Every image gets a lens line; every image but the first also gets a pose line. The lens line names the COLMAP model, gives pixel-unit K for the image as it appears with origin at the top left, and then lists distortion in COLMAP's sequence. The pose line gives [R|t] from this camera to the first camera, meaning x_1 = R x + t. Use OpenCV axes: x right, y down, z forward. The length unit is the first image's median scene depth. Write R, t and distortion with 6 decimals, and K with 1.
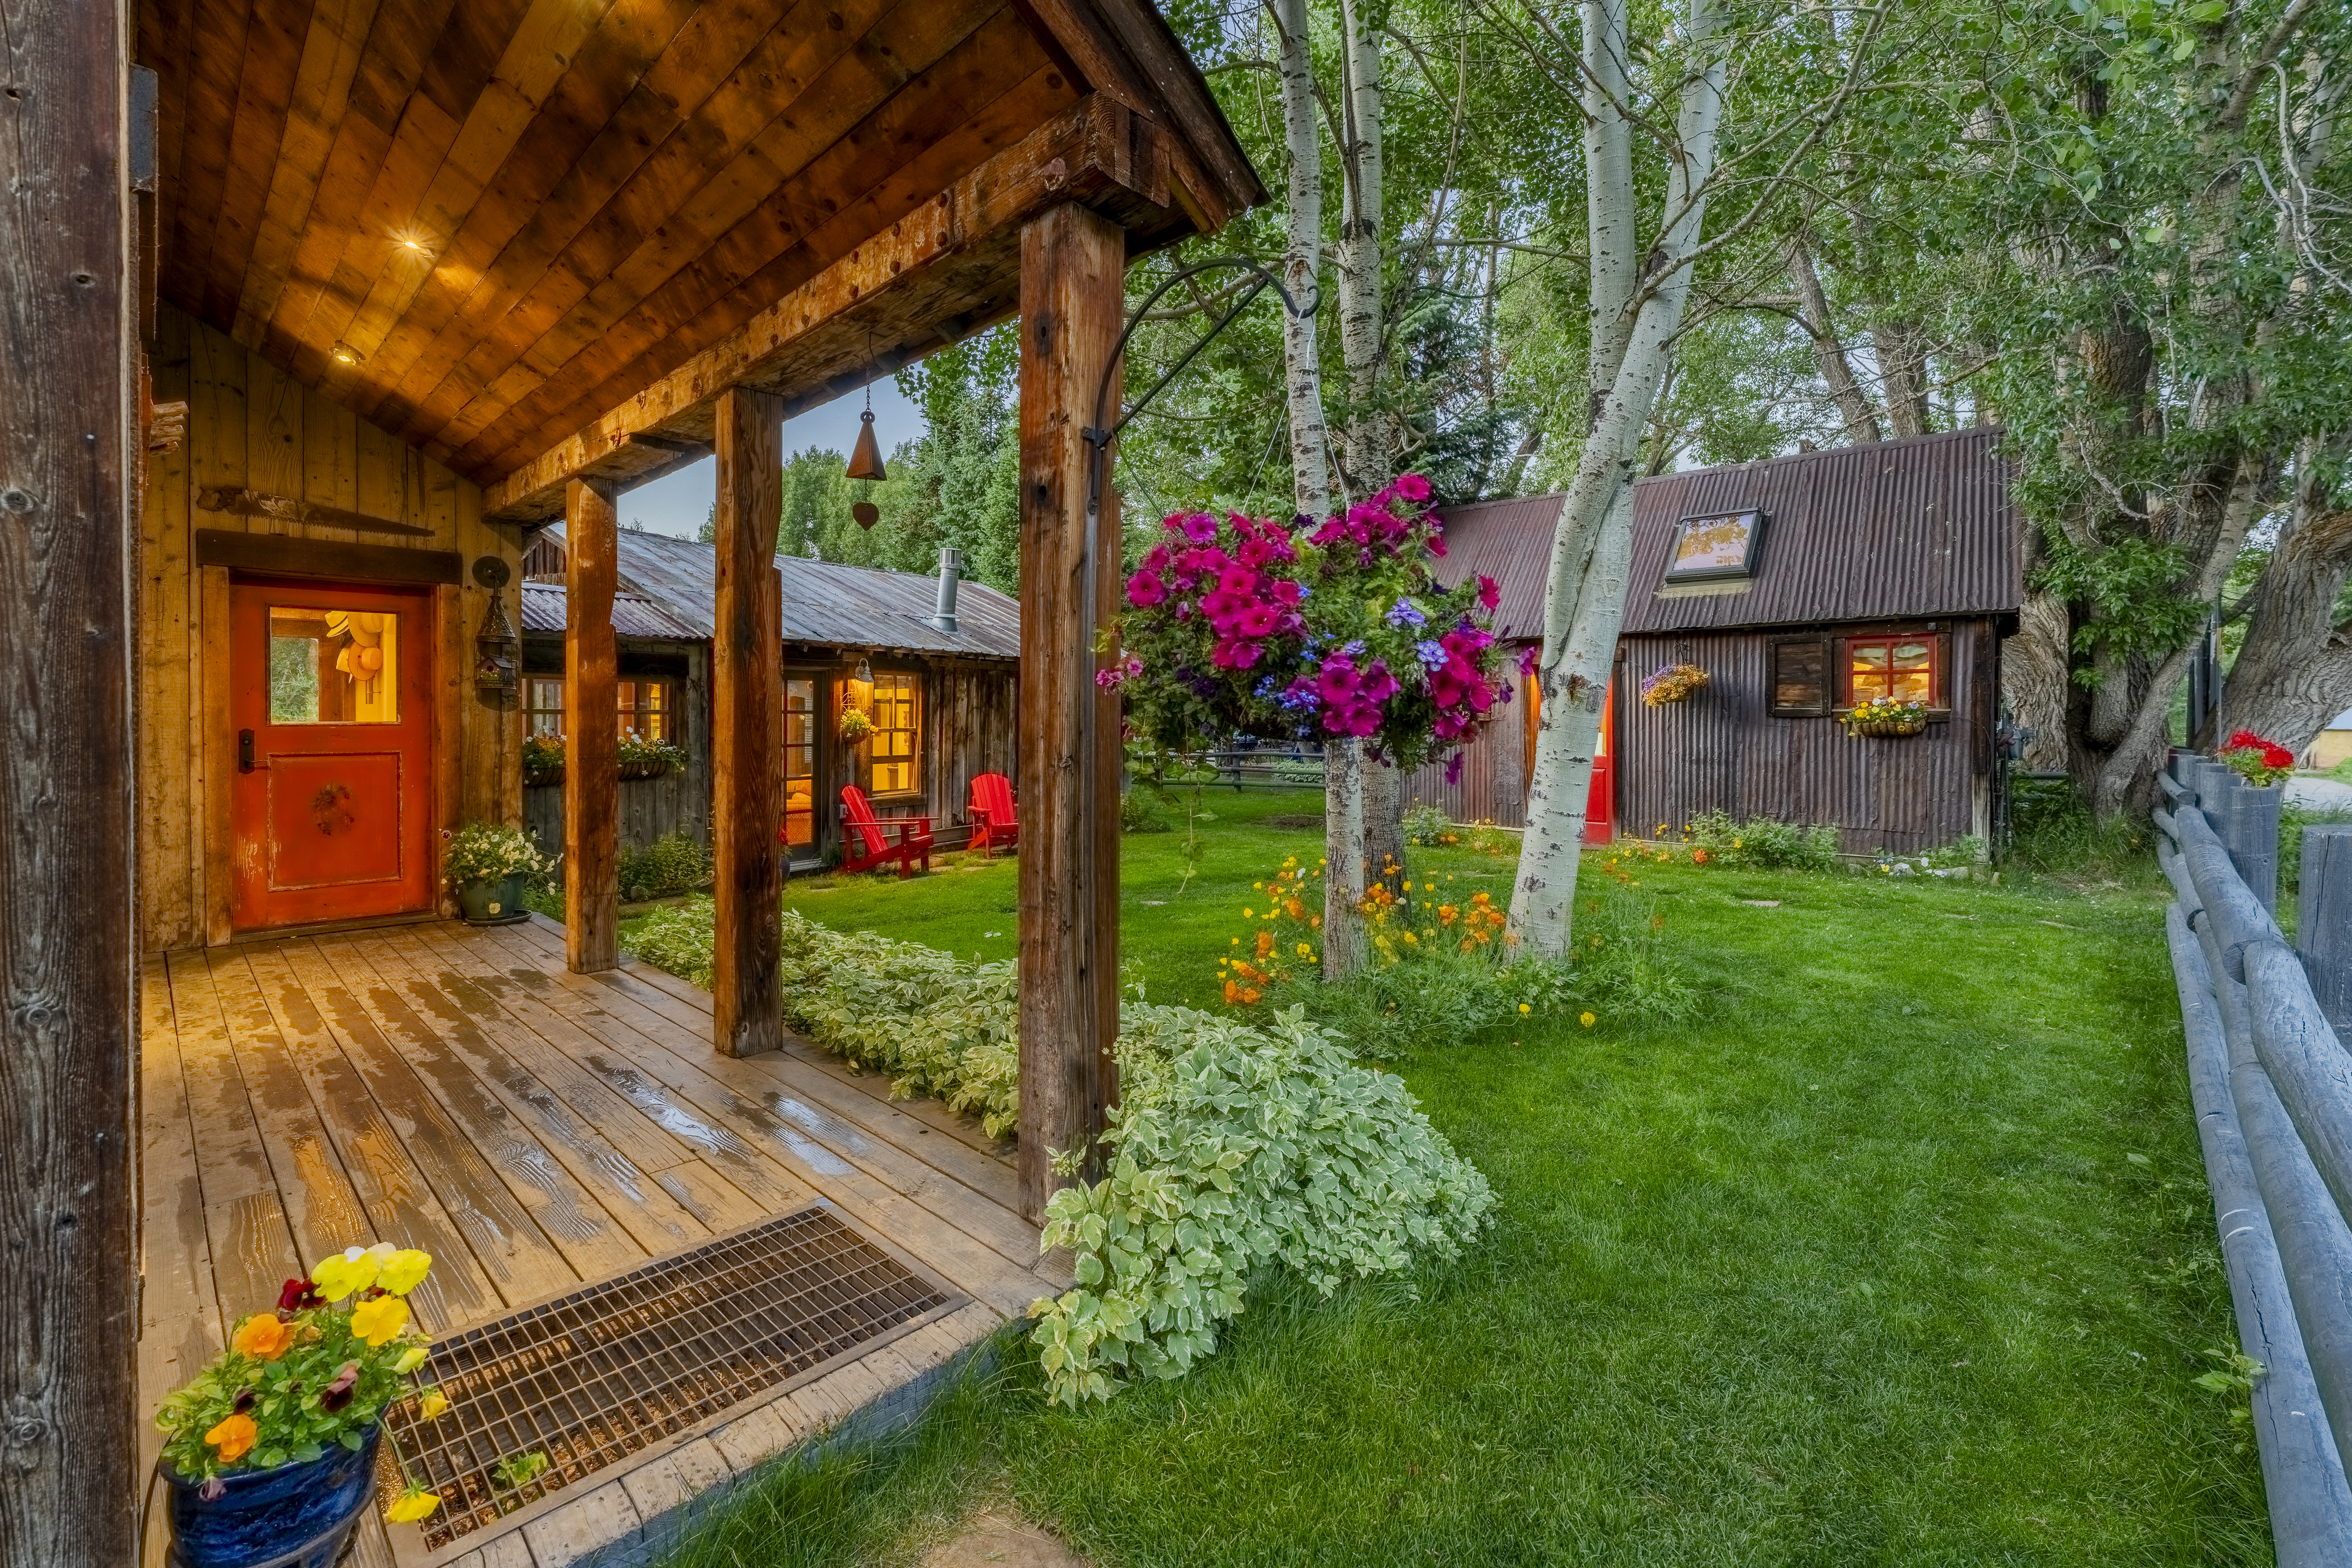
lens RADIAL K [[995.4, 0, 1163.7], [0, 995.4, 729.6], [0, 0, 1]] dist [0.000475, 0.000248]
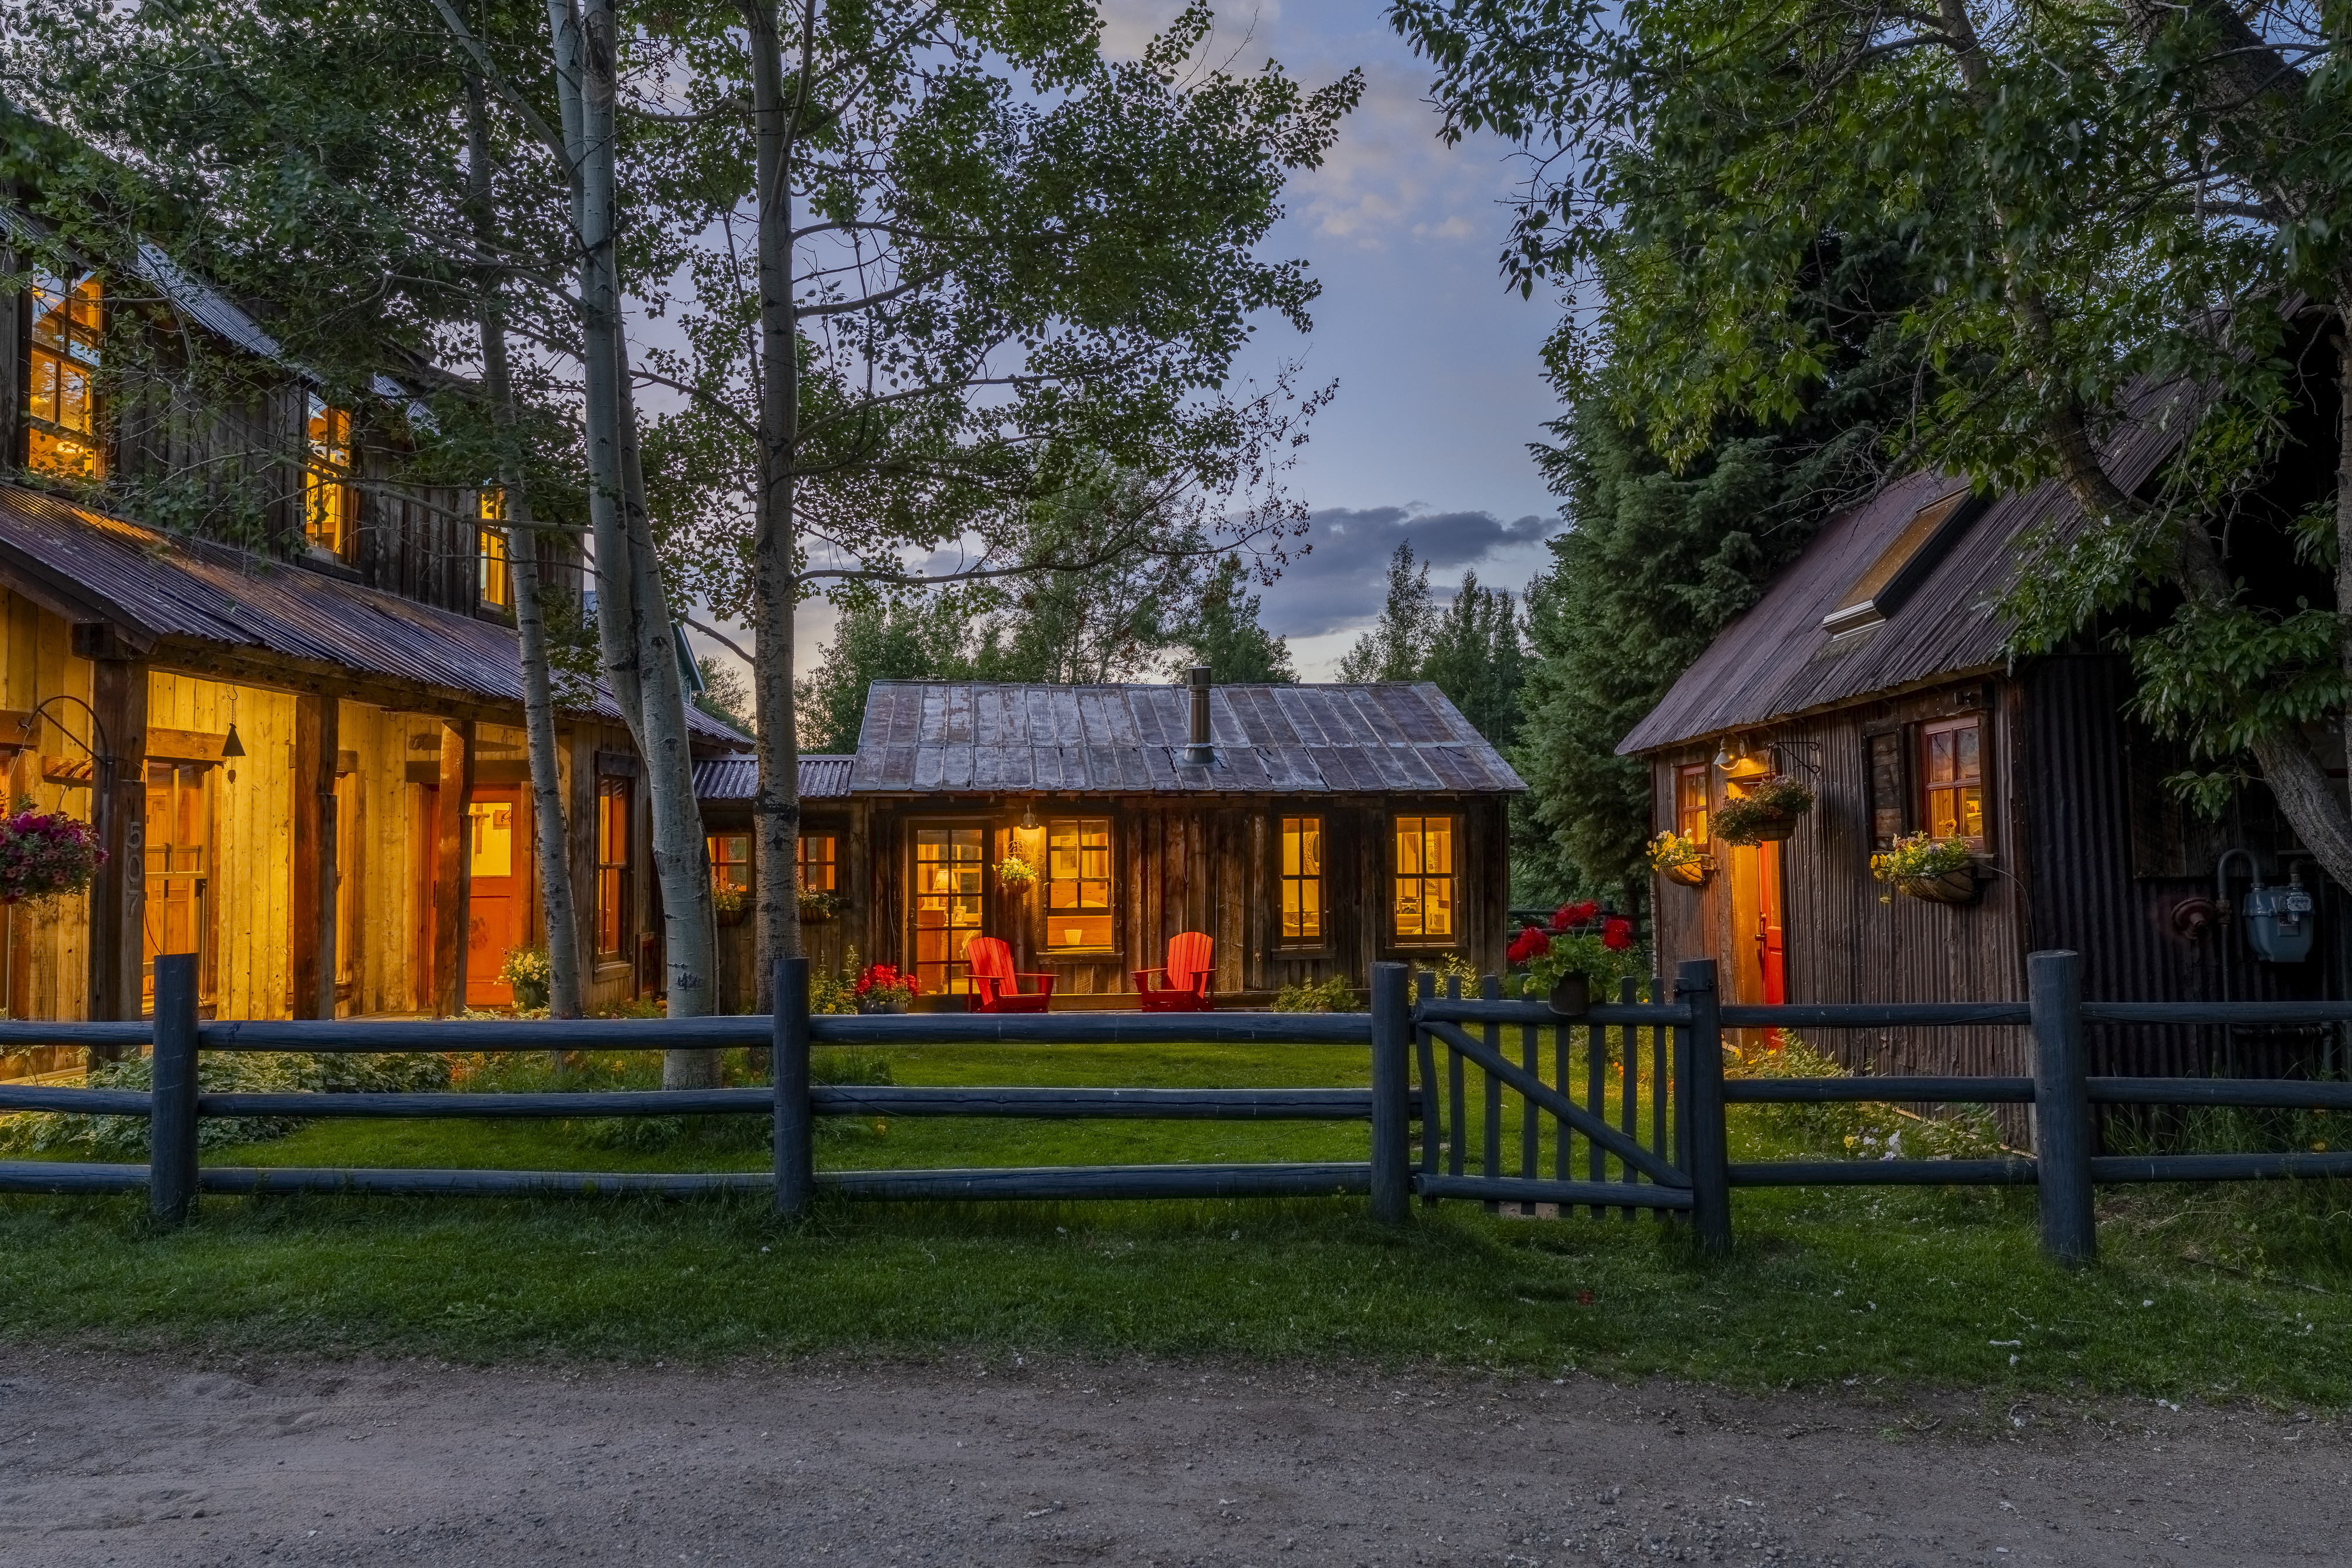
lens RADIAL K [[1618.5, 0, 1174.0], [0, 1618.5, 772.4], [0, 0, 1]] dist [-0.006481, -0.000518]
pose [[0.648270, -0.045794, -0.760032, 1.819196], [-0.001309, 0.998121, -0.061256, -0.014837], [0.761410, 0.040705, 0.646992, 0.196991]]
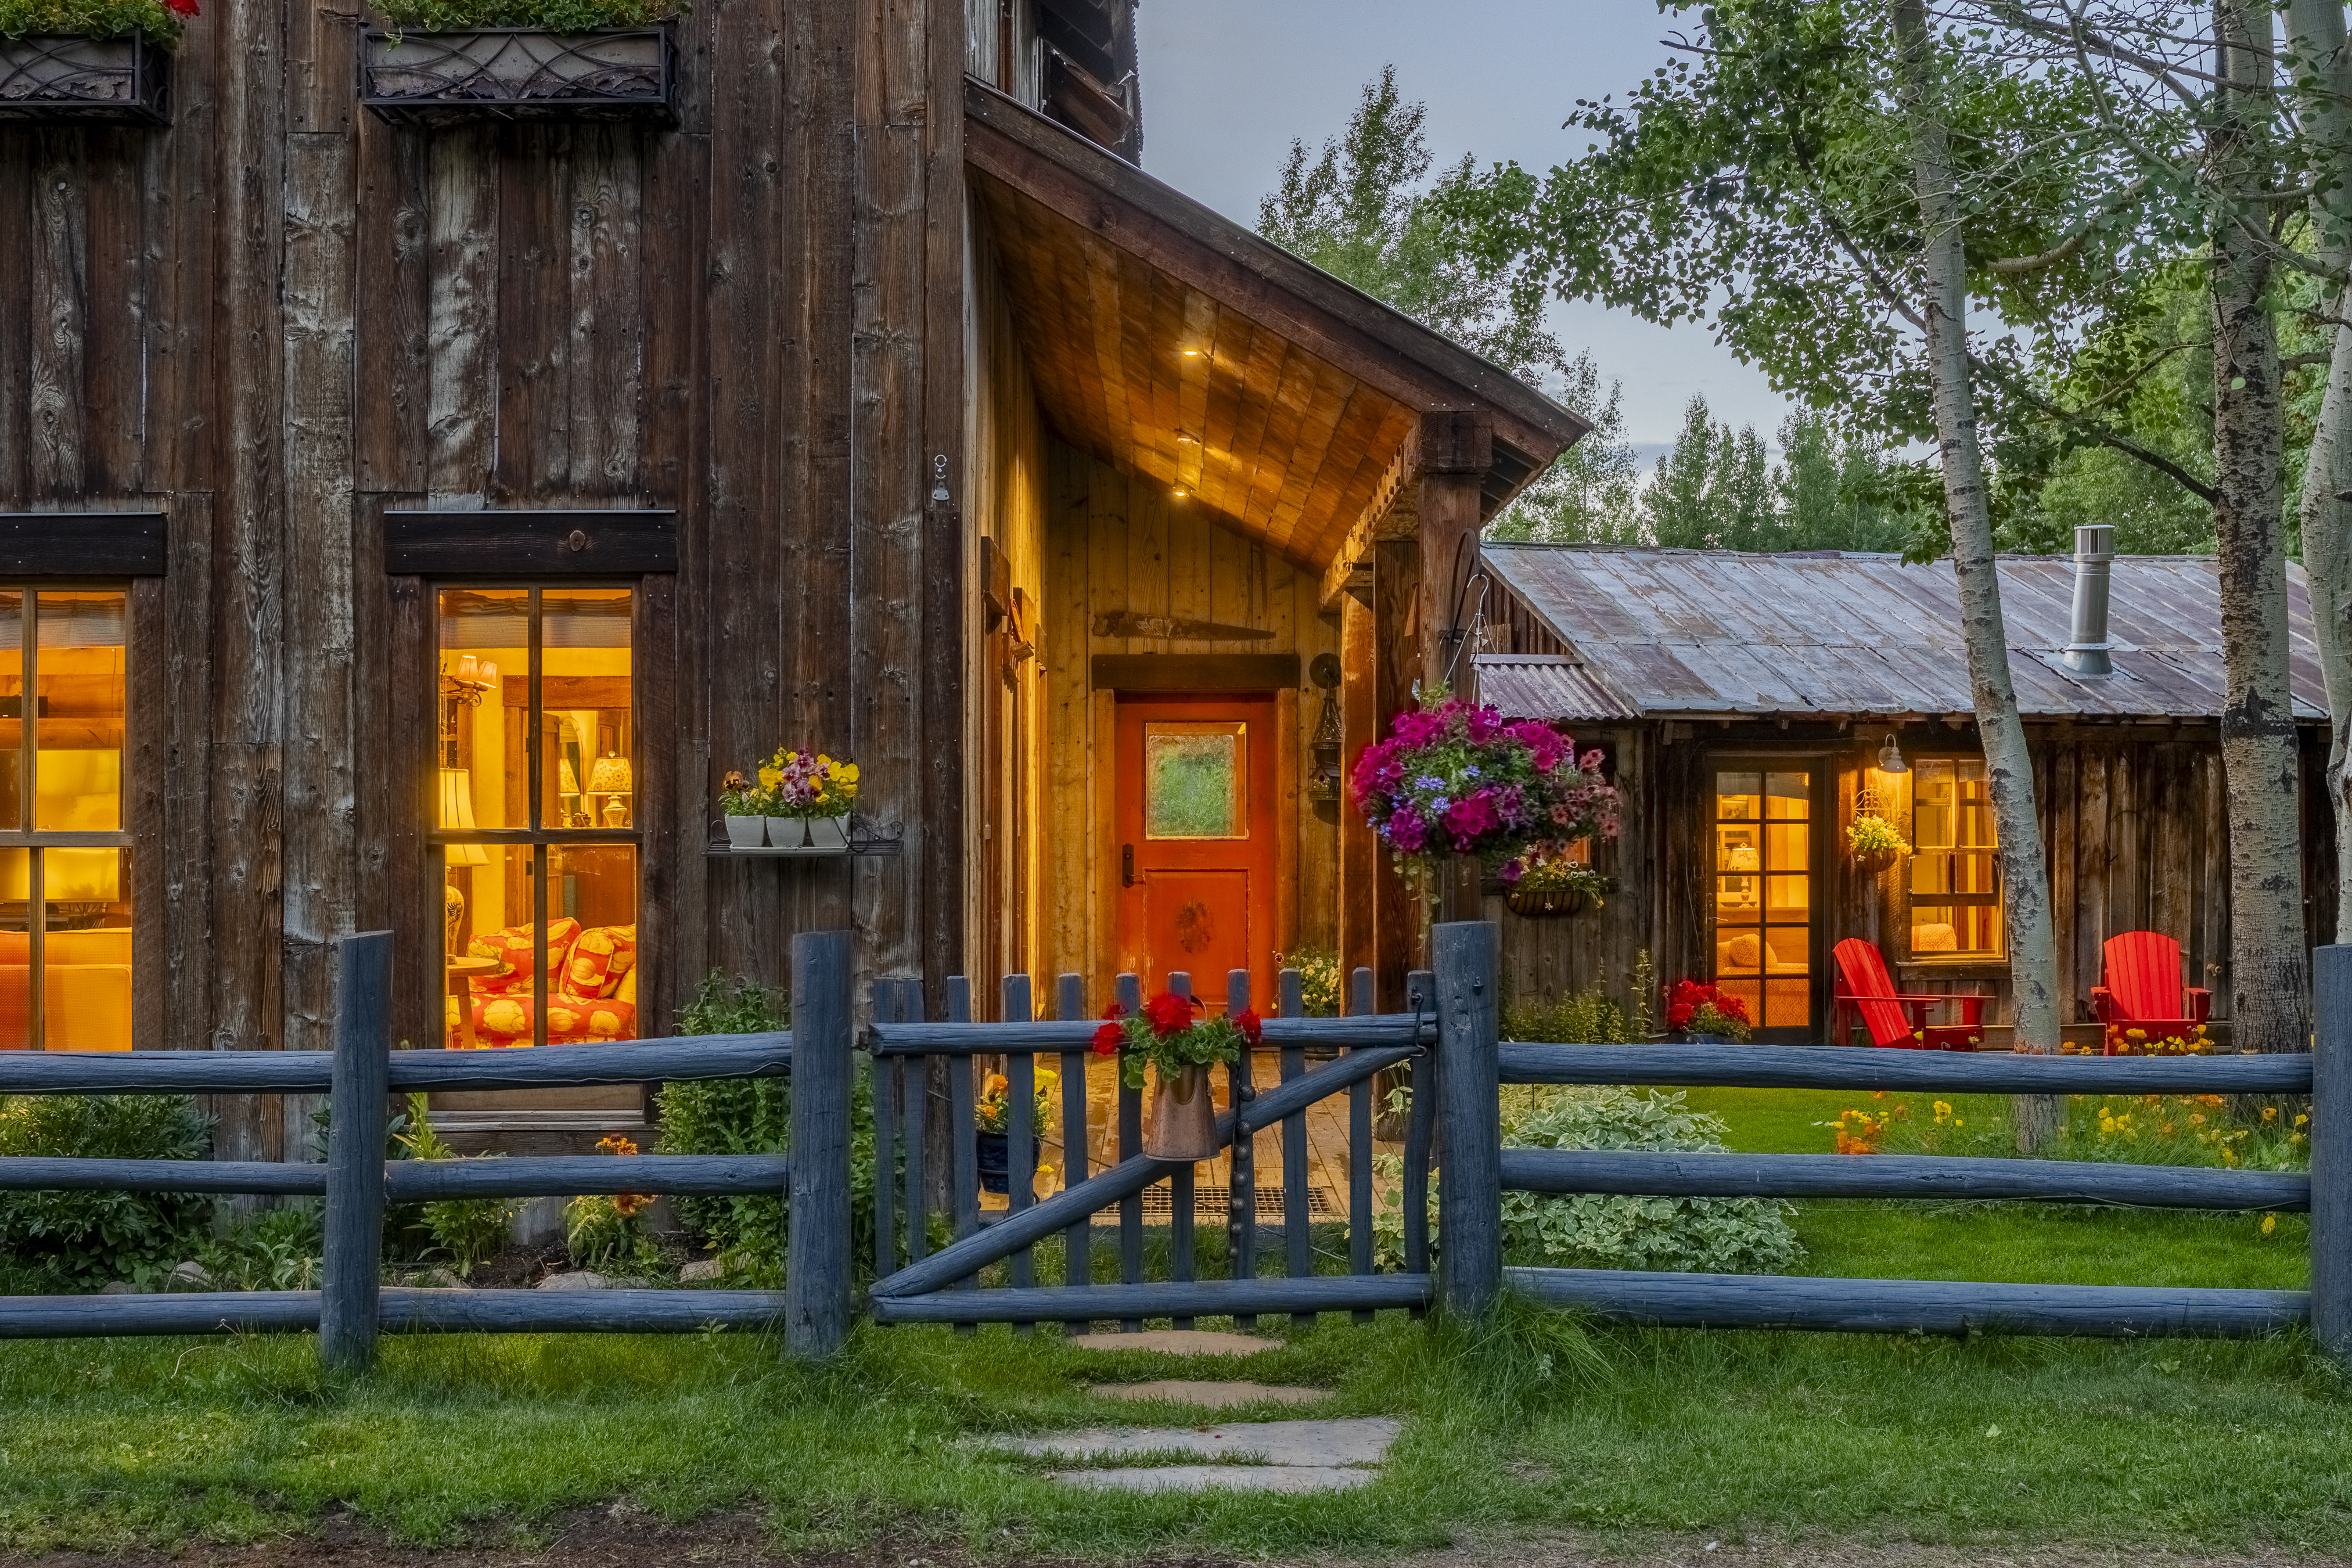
lens RADIAL K [[2405.7, 0, 1177.1], [0, 2405.7, 788.1], [0, 0, 1]] dist [0.001831, 0.000000]
pose [[0.698689, -0.012351, -0.715319, 0.859055], [-0.007116, 0.999682, -0.024211, 0.001689], [0.715390, 0.022006, 0.698379, -0.671925]]
